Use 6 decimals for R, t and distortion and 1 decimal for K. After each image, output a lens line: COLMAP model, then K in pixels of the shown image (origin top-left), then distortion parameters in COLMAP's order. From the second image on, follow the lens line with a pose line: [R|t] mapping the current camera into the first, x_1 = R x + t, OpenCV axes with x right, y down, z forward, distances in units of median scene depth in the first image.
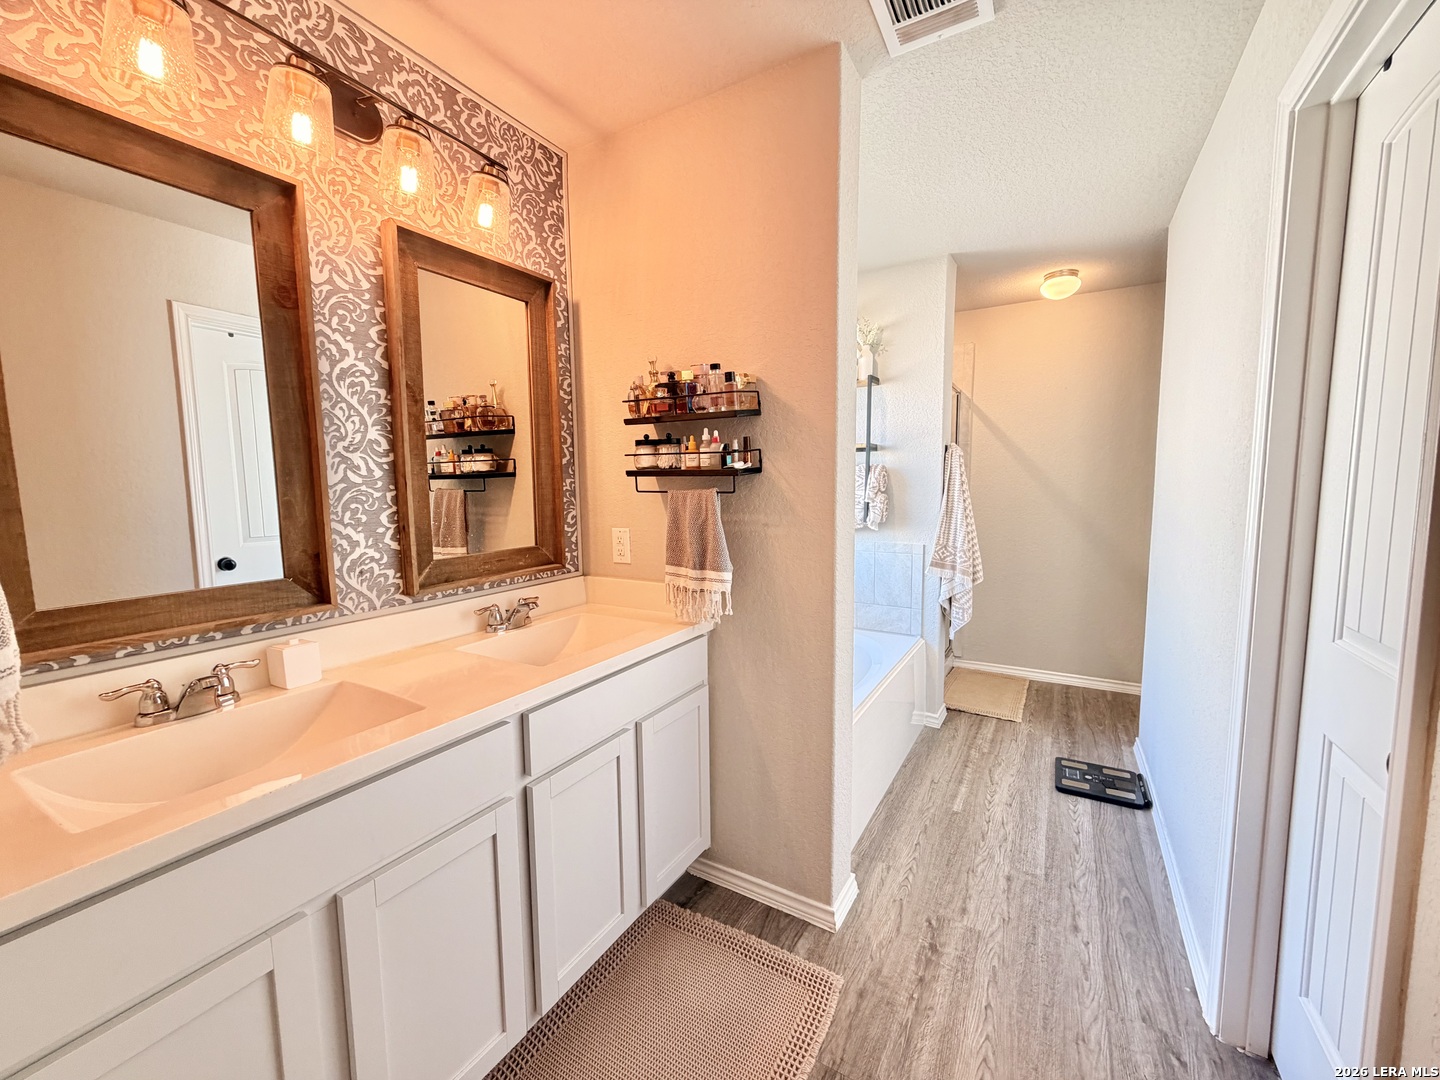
lens RADIAL K [[576.7, 0, 715.4], [0, 576.7, 540.9], [0, 0, 1]] dist [0.000499, -0.000515]
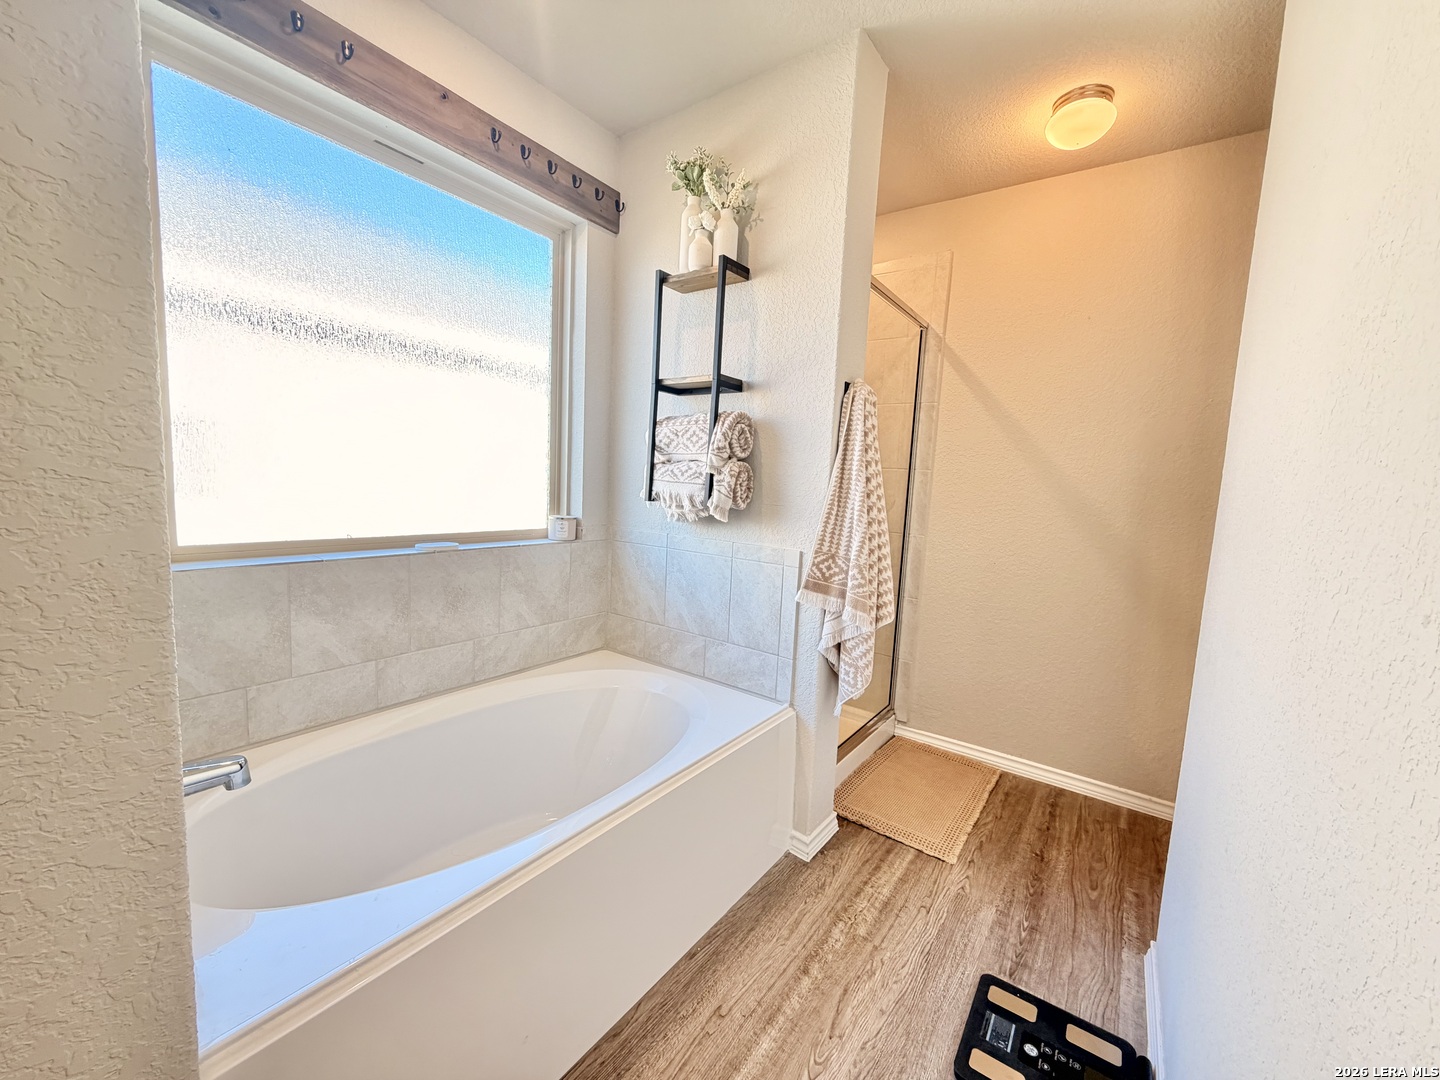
lens RADIAL K [[576.7, 0, 715.4], [0, 576.7, 540.9], [0, 0, 1]] dist [0.000499, -0.000515]
pose [[0.994265, 0.069397, -0.081372, 0.311020], [-0.068785, 0.997578, 0.010305, -0.004031], [0.081890, -0.004649, 0.996631, 0.393167]]
